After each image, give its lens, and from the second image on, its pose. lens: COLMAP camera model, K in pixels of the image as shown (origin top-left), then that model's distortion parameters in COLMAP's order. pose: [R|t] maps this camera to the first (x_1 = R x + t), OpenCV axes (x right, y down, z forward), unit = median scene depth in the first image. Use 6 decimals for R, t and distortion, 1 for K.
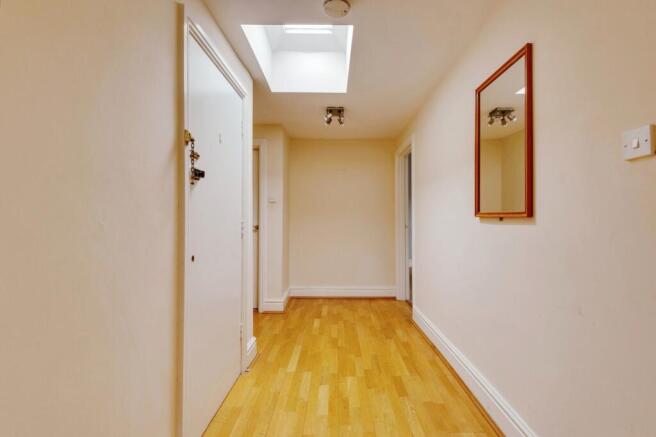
lens RADIAL K [[304.3, 0, 329.1], [0, 304.3, 220.3], [0, 0, 1]] dist [0.005589, -0.002179]
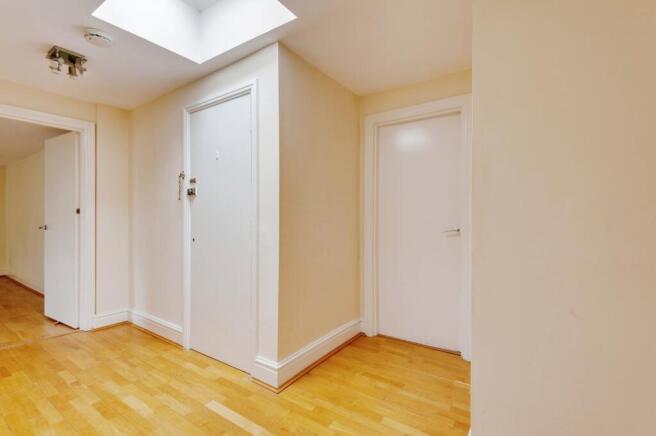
lens RADIAL K [[304.3, 0, 328.6], [0, 304.3, 217.9], [0, 0, 1]] dist [0.005589, -0.002179]
pose [[-0.565009, -0.004683, -0.825071, 0.424804], [0.003582, 0.999961, -0.008128, 0.018605], [0.825077, -0.007548, -0.564970, 2.012084]]
